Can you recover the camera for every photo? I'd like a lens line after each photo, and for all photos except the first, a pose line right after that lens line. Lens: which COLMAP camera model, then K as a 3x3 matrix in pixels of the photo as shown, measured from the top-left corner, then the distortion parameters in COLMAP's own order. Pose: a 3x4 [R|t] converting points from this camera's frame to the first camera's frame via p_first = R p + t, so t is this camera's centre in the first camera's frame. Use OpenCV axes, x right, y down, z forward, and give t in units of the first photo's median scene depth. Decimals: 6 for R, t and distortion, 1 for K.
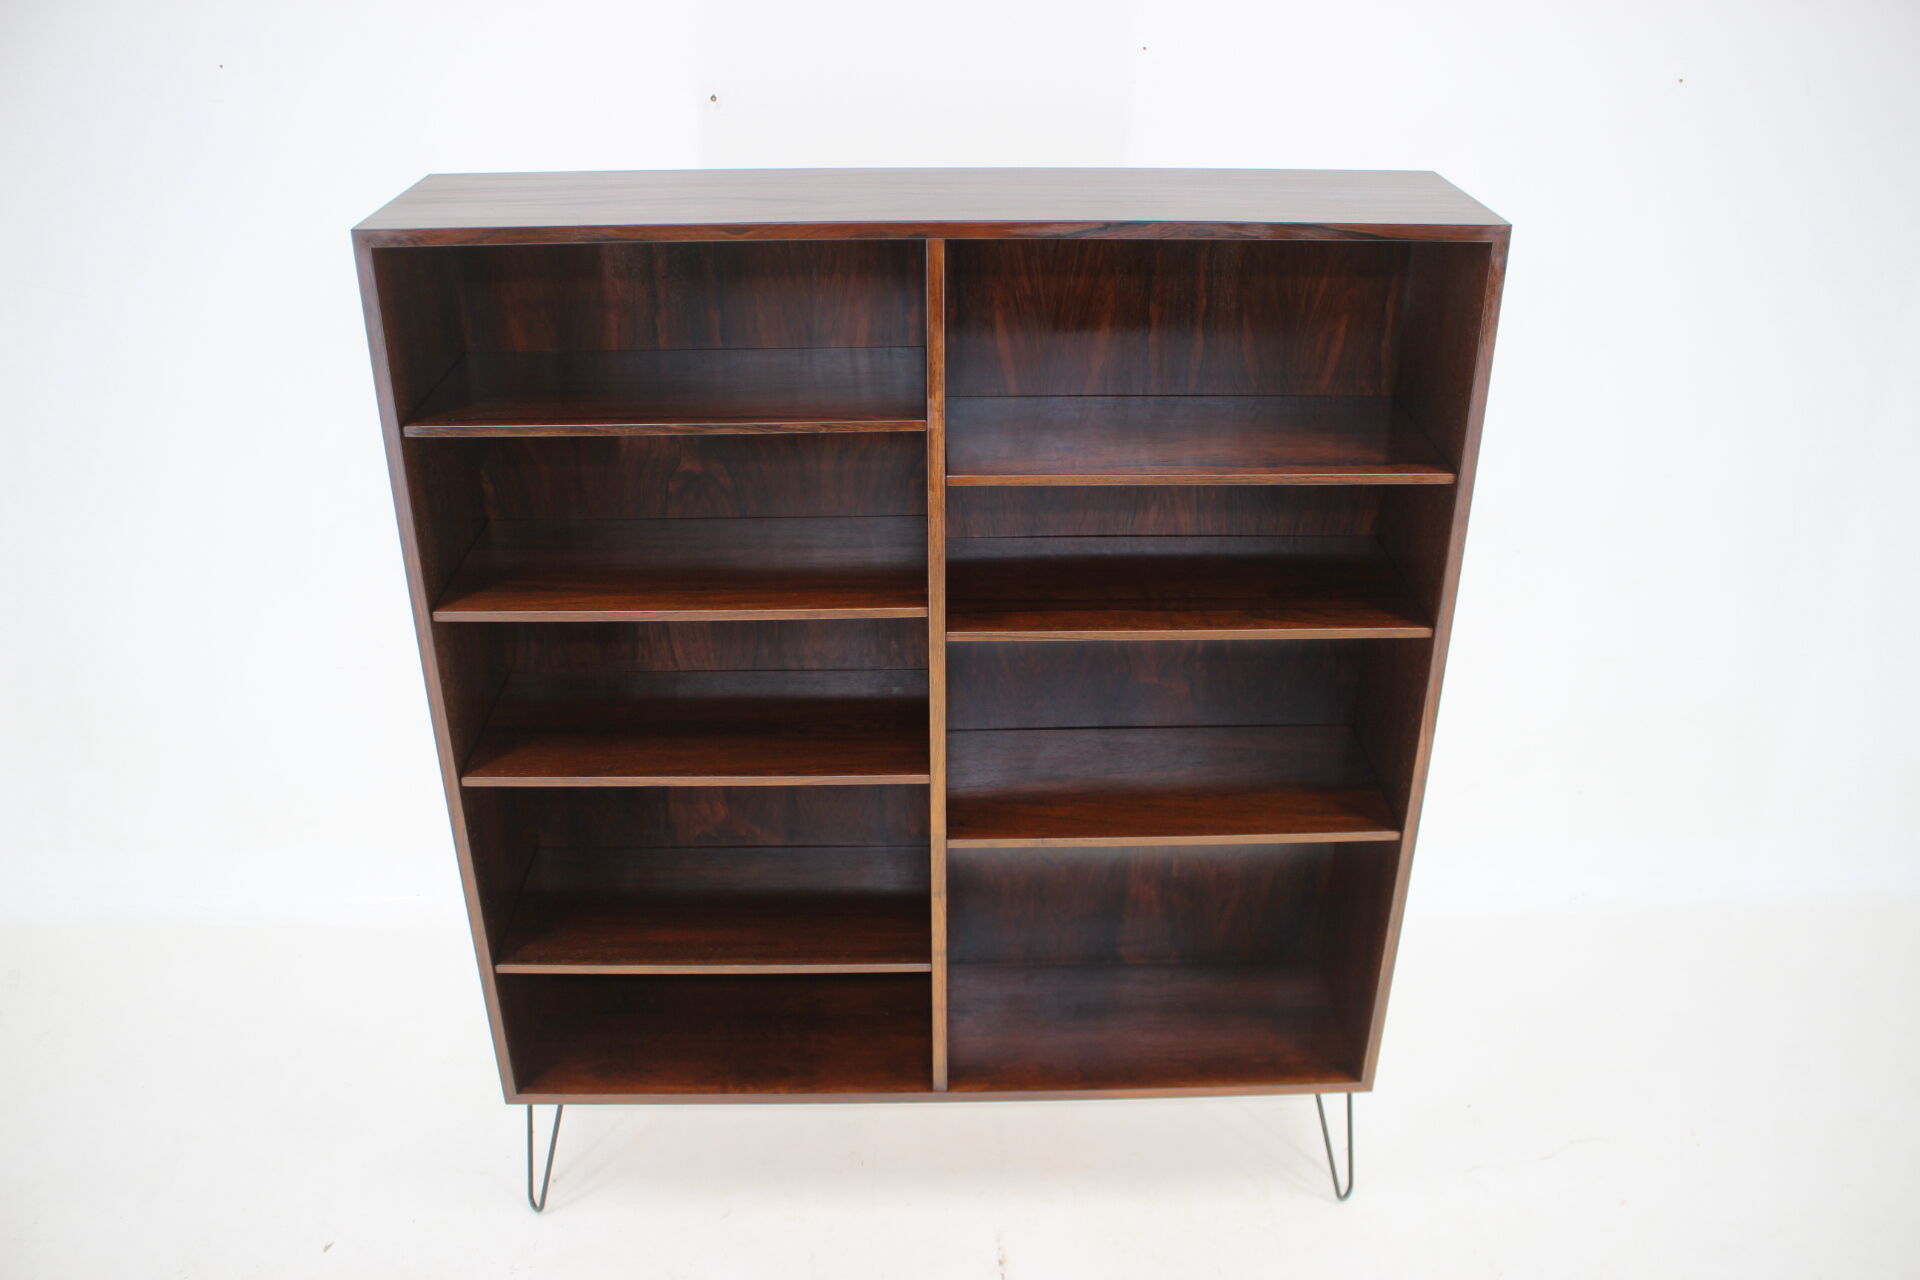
lens RADIAL K [[1603.5, 0, 960.0], [0, 1603.5, 640.0], [0, 0, 1]] dist [-0.144169, 0.114349]
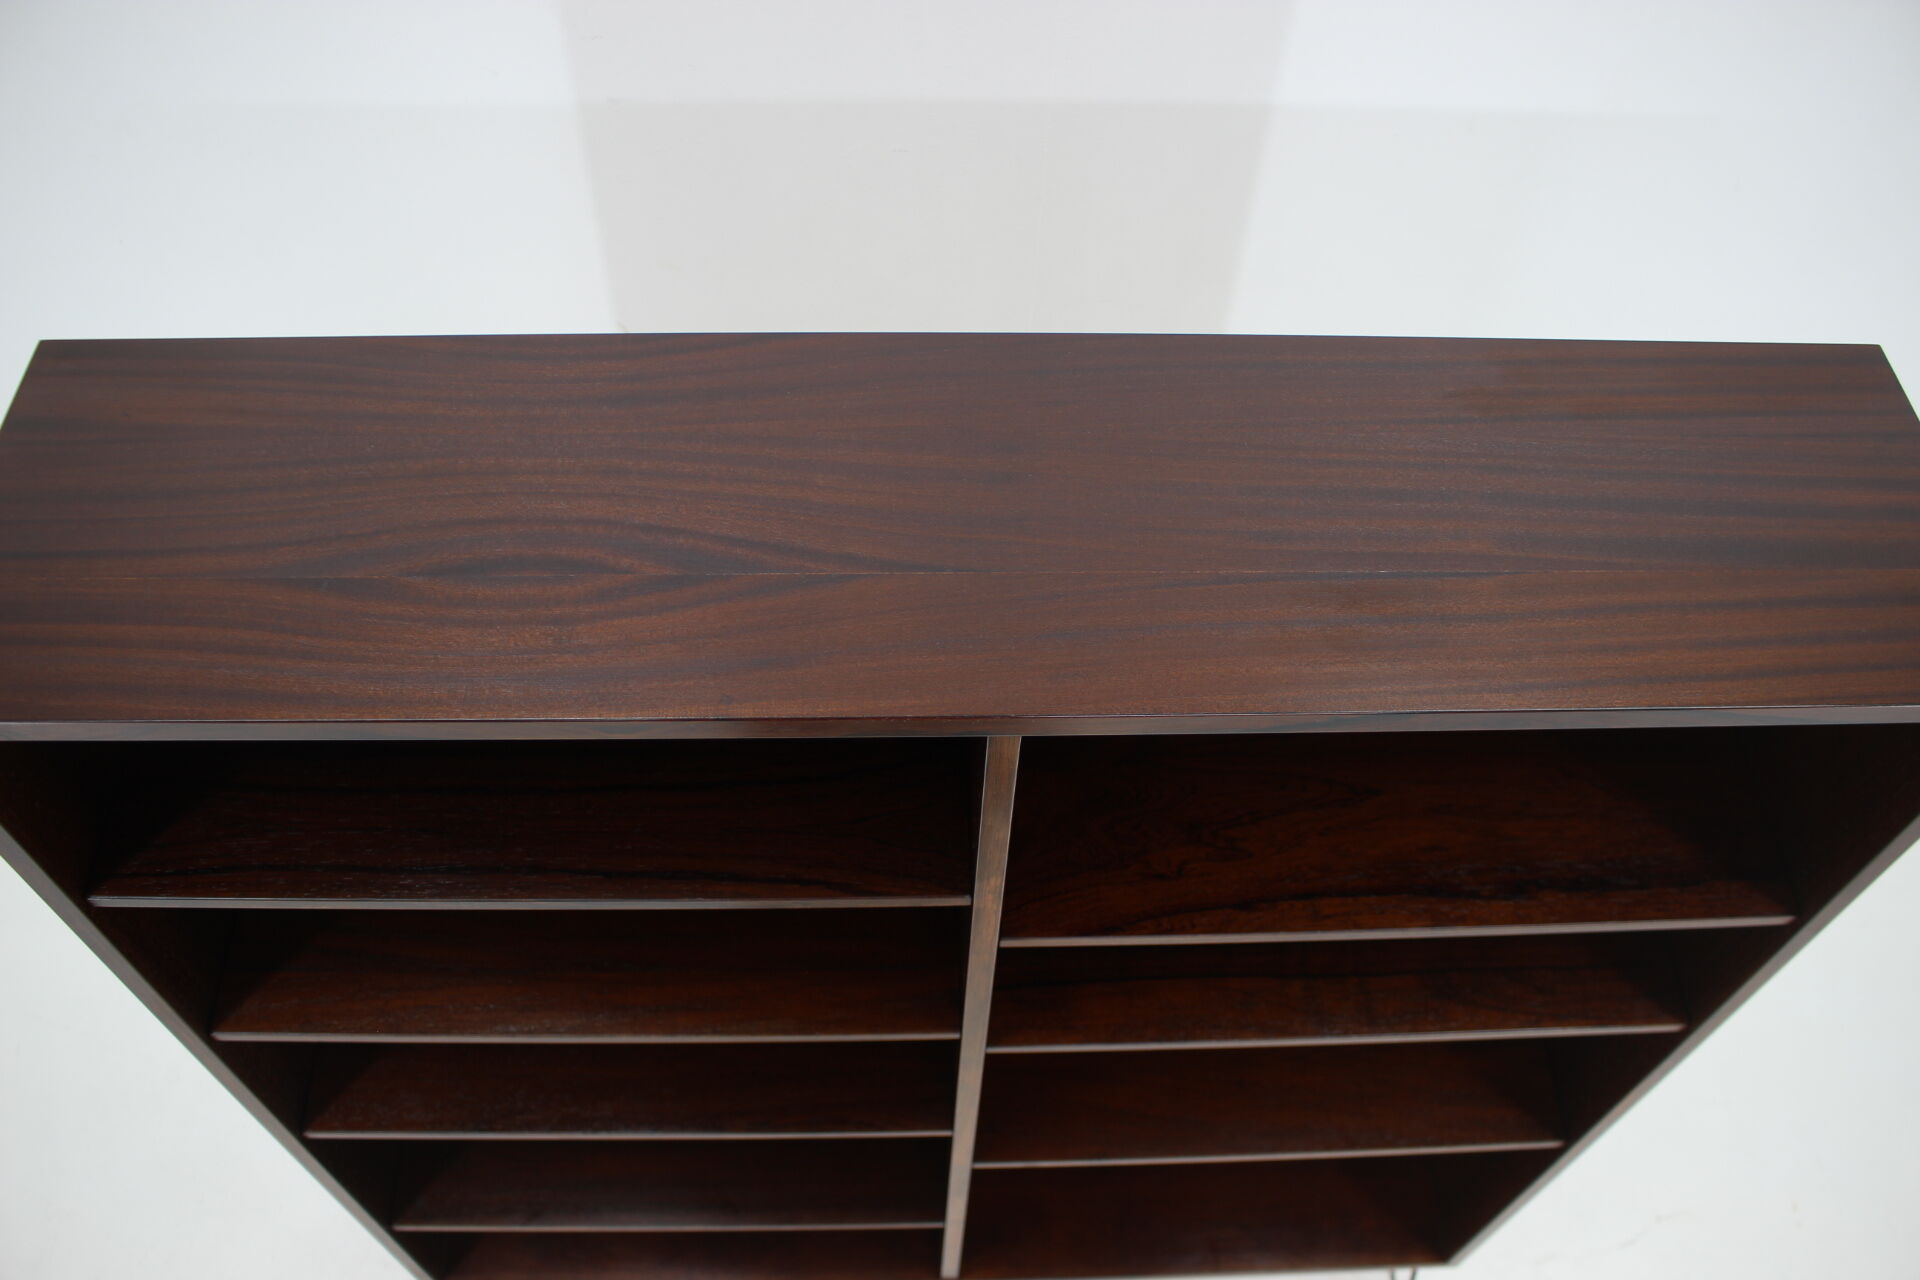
lens RADIAL K [[1603.5, 0, 960.0], [0, 1603.5, 640.0], [0, 0, 1]] dist [-0.144169, 0.114349]
pose [[0.999522, 0.013275, 0.027908, -0.038452], [-0.024464, 0.891651, 0.452061, -0.436217], [-0.018883, -0.452528, 0.891550, 0.461088]]
